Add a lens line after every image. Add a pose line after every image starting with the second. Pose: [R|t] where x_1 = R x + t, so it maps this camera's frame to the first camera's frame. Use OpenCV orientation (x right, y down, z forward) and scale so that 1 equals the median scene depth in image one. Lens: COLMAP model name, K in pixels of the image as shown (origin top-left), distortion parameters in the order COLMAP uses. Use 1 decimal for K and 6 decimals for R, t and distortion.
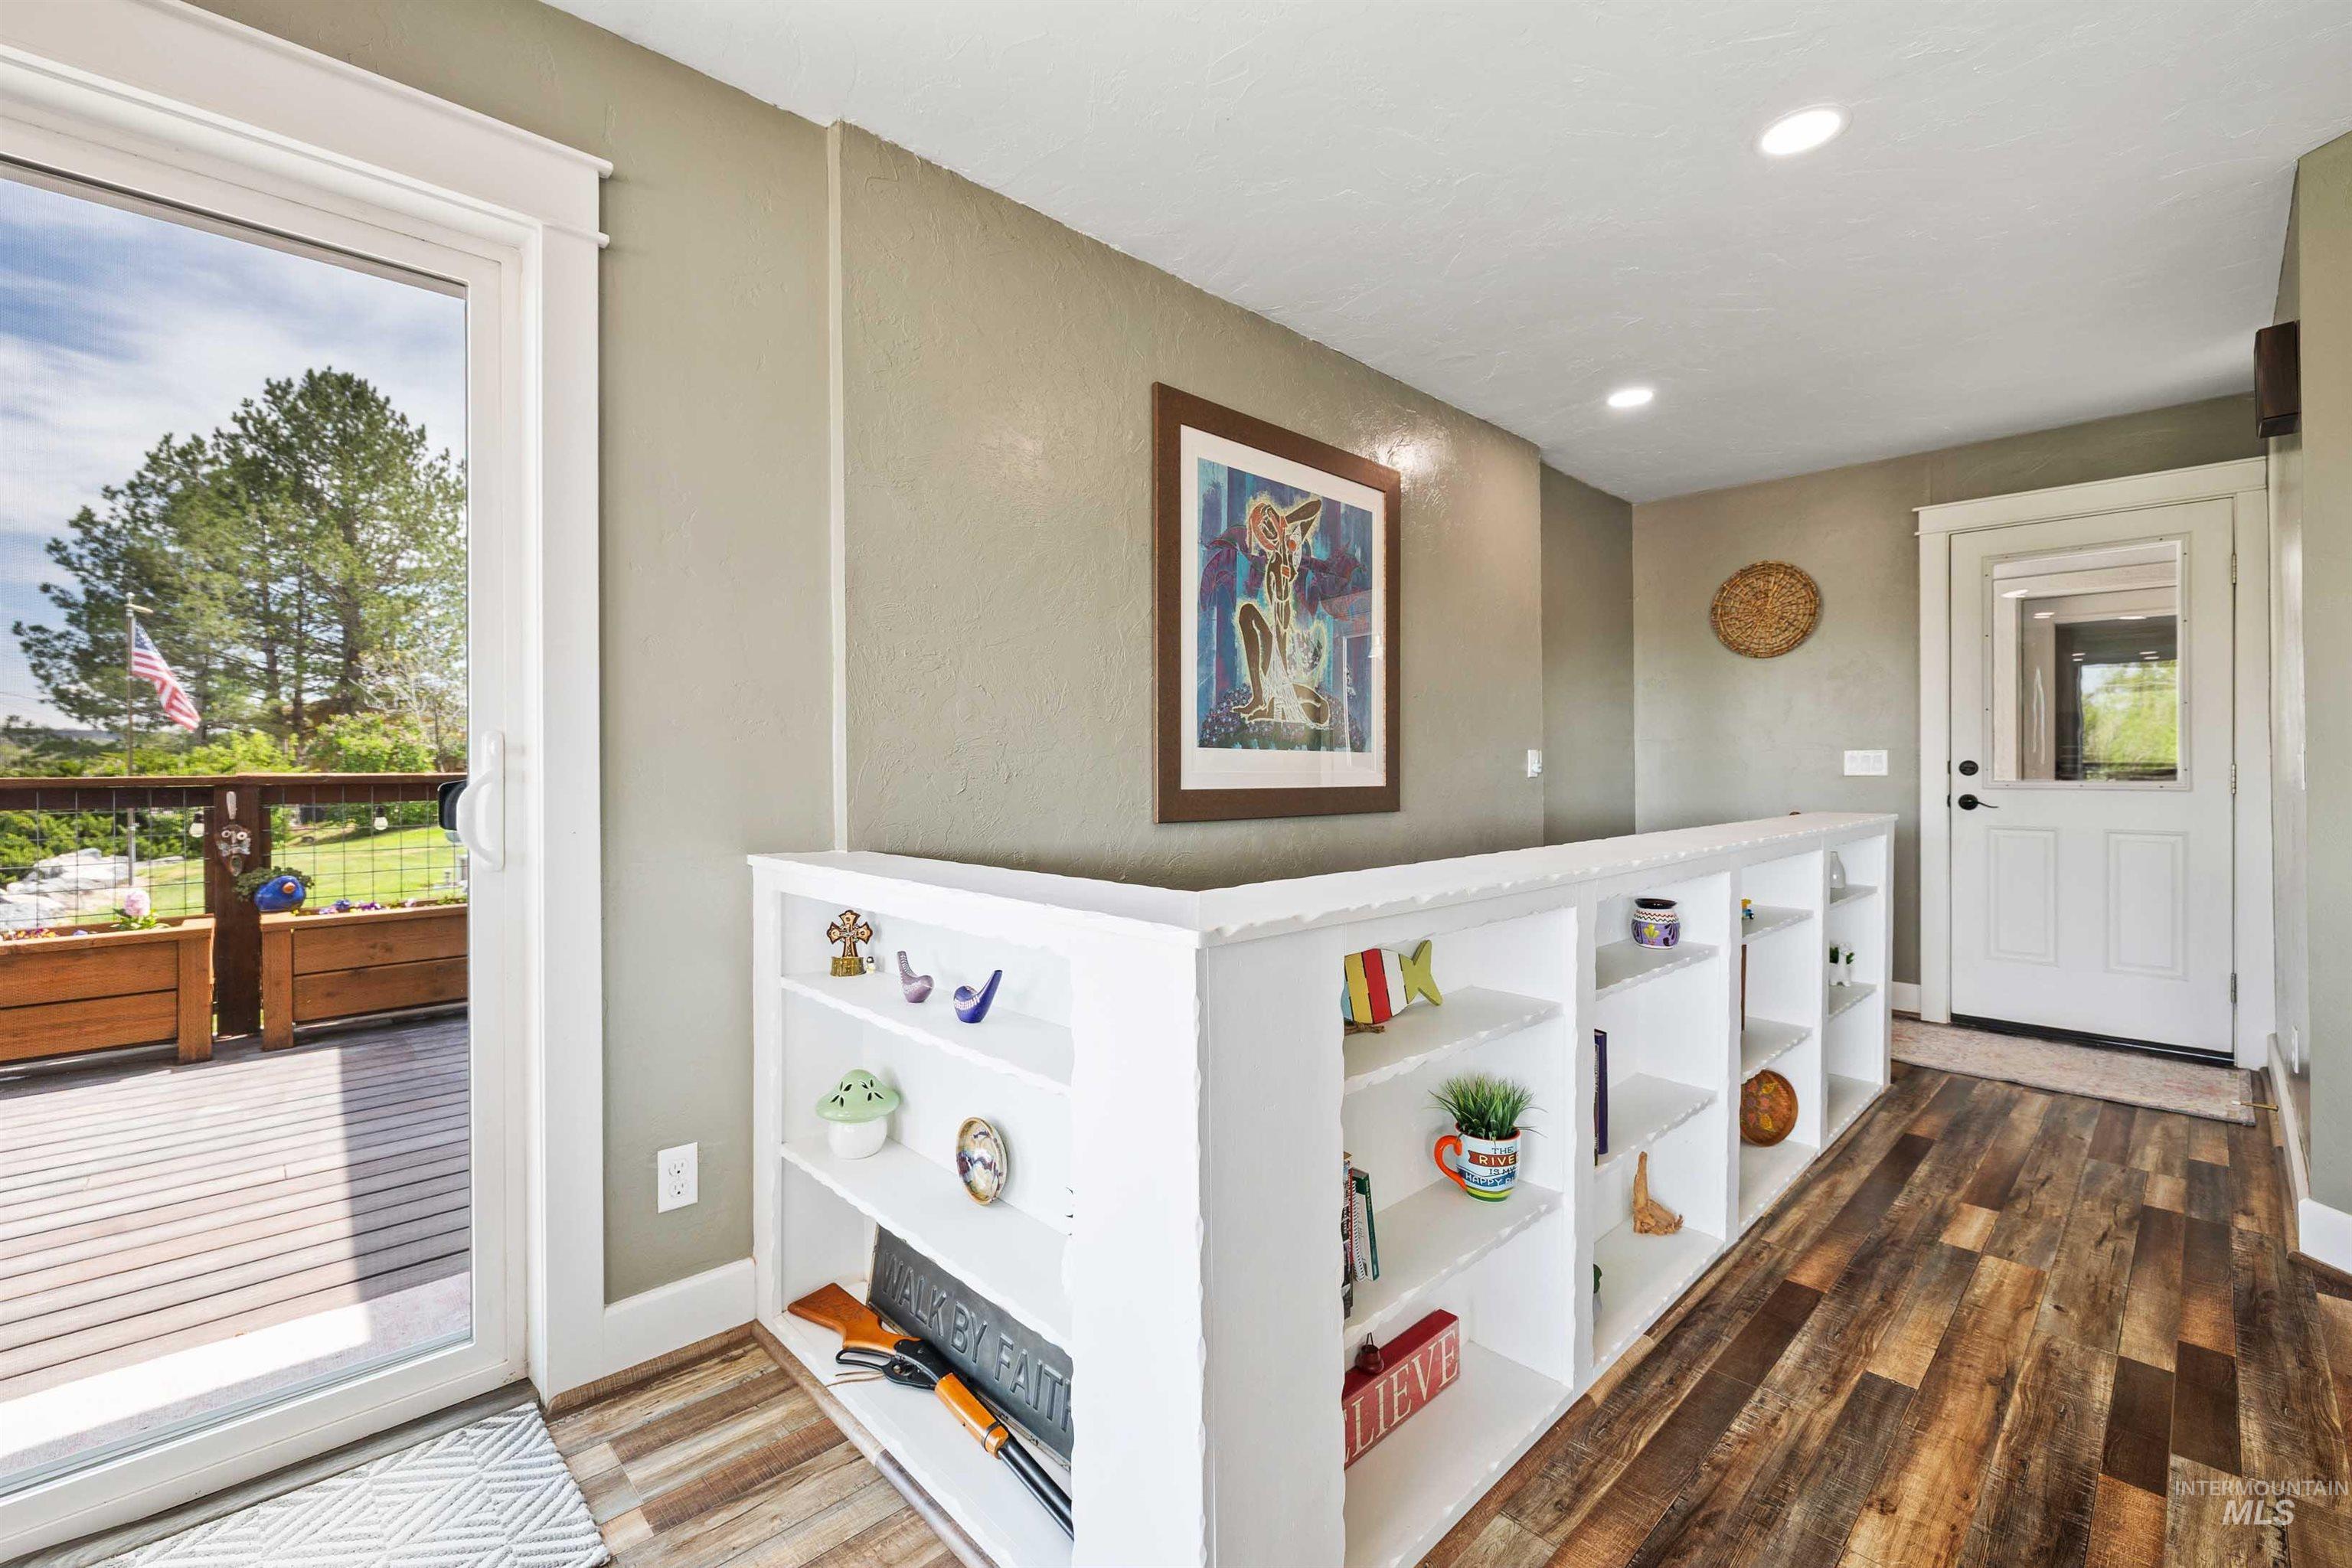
lens RADIAL K [[971.4, 0, 1159.5], [0, 971.4, 777.0], [0, 0, 1]] dist [0.000758, 0.000419]
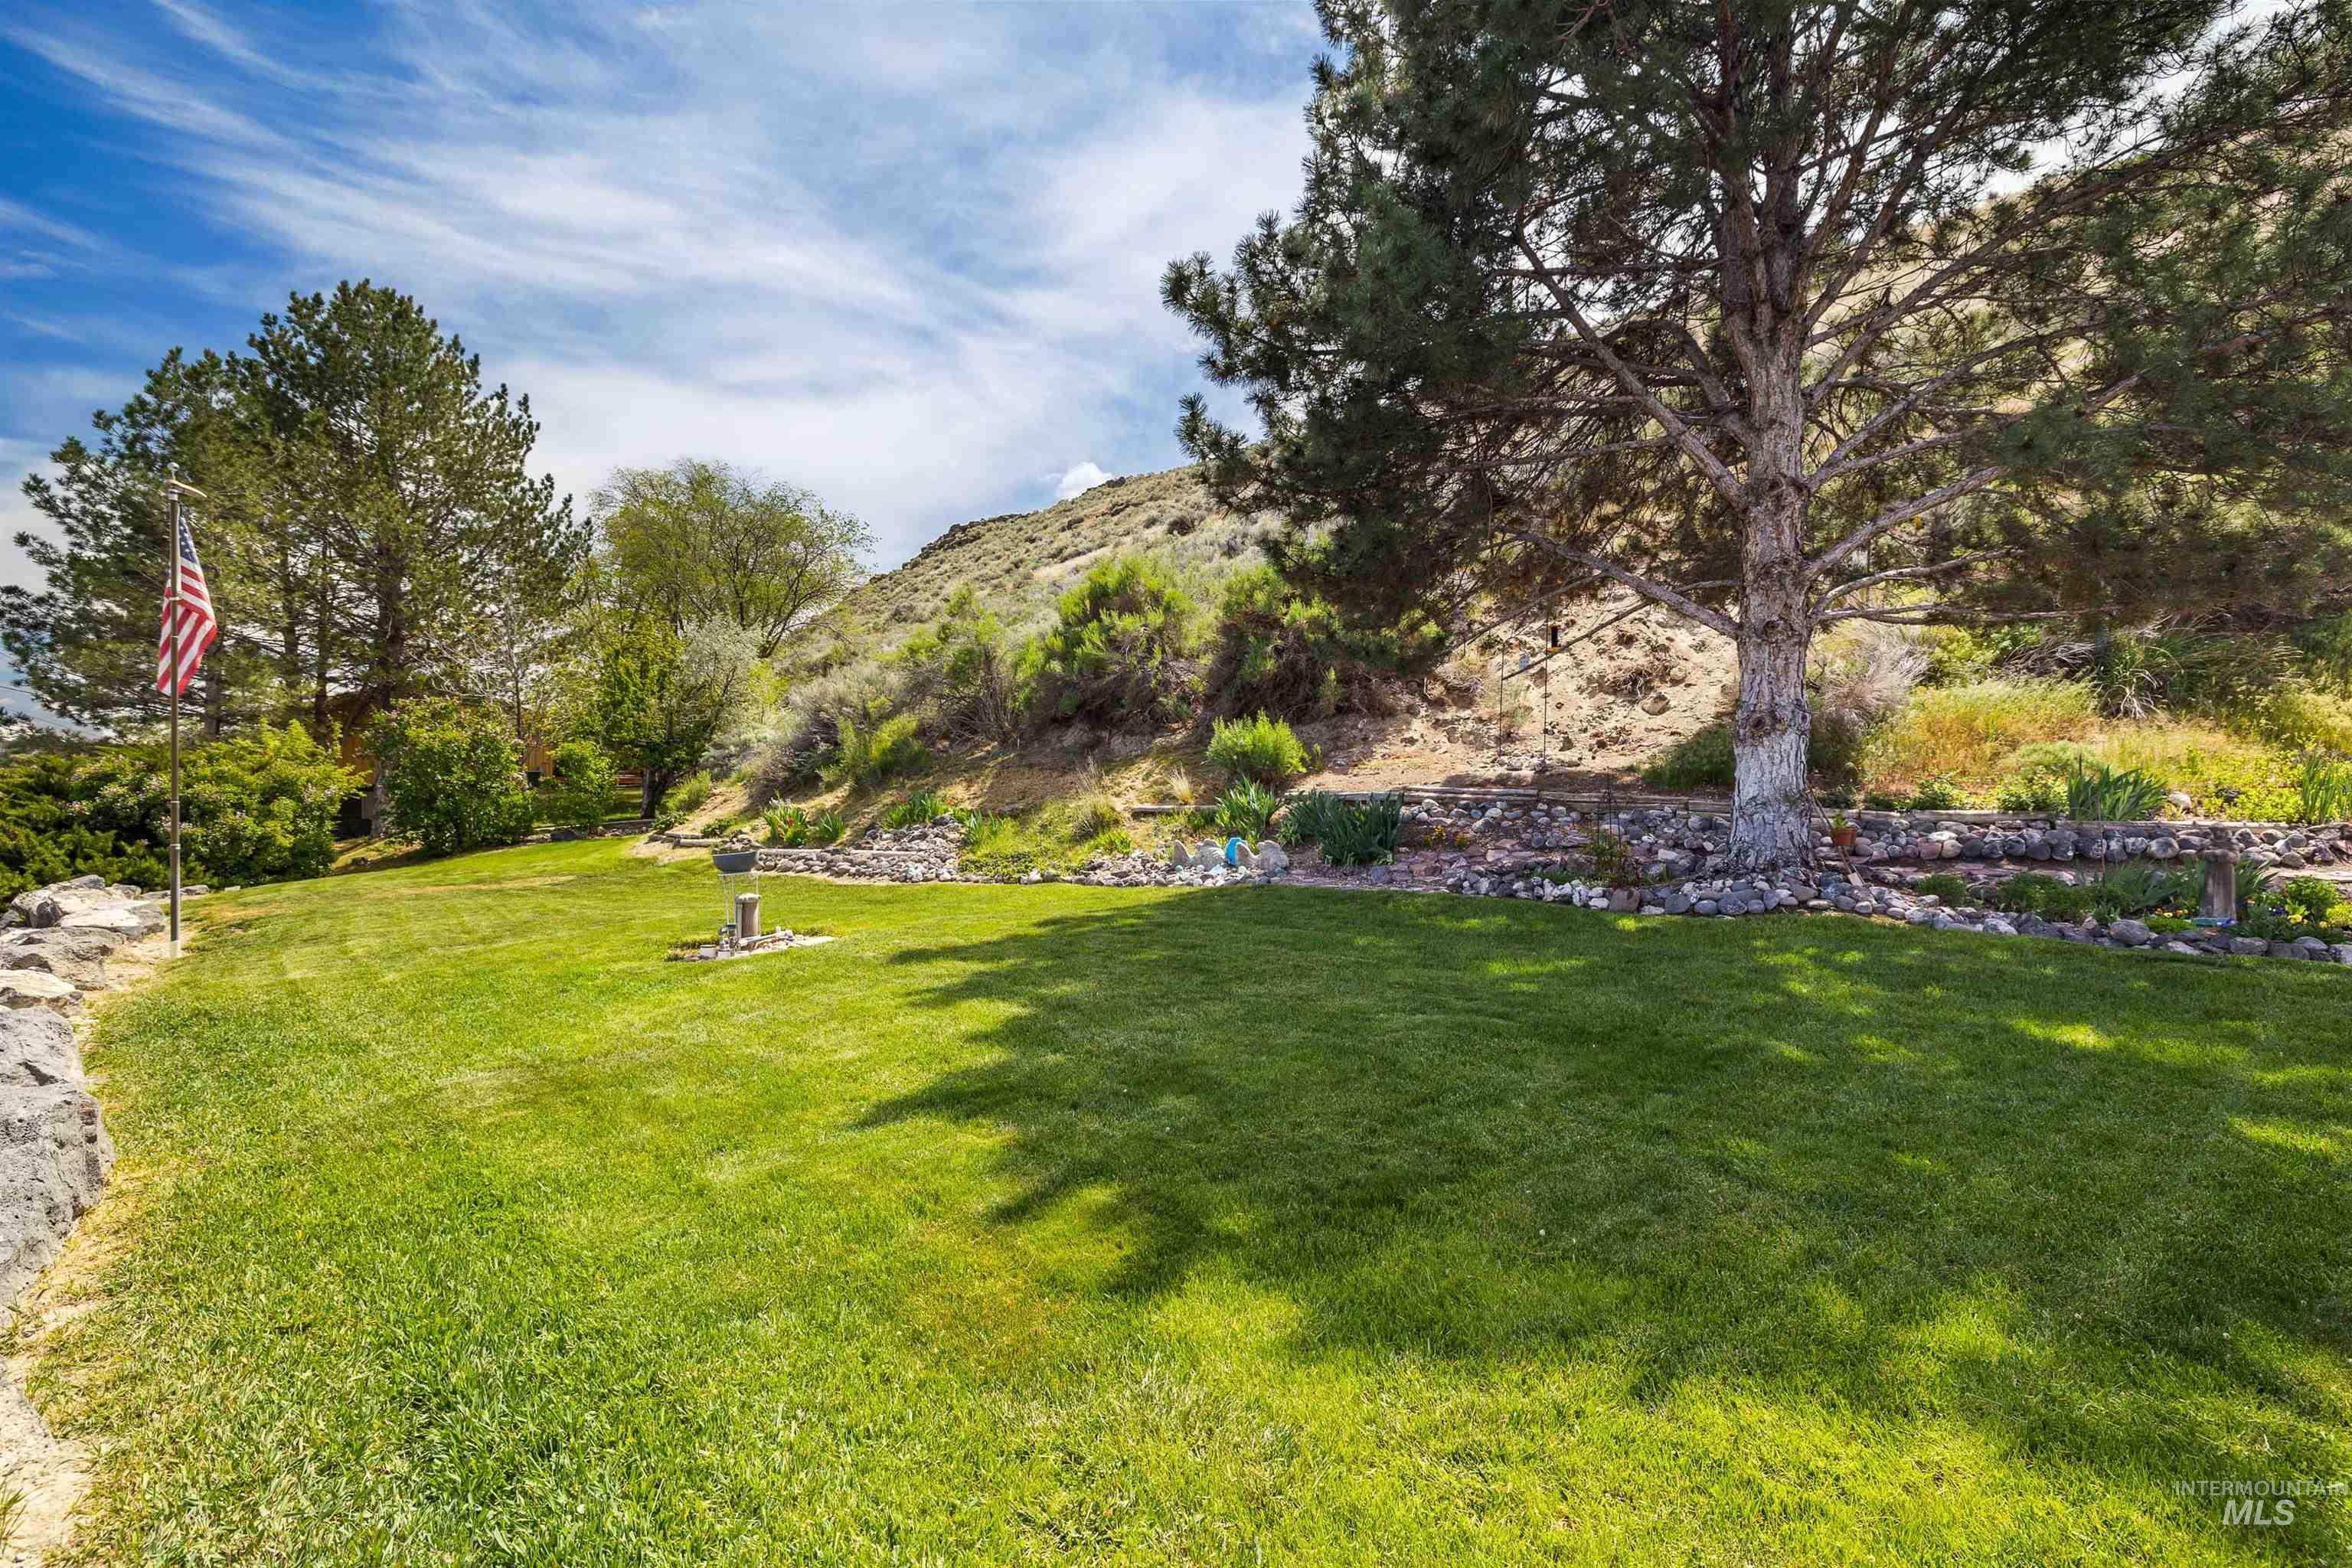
lens RADIAL K [[1026.0, 0, 1175.1], [0, 1026.0, 789.0], [0, 0, 1]] dist [-0.001620, -0.000373]
pose [[0.999997, 0.000524, -0.002294, -0.213408], [-0.000535, 0.999987, -0.005055, 0.009970], [0.002291, 0.005056, 0.999985, 0.178862]]
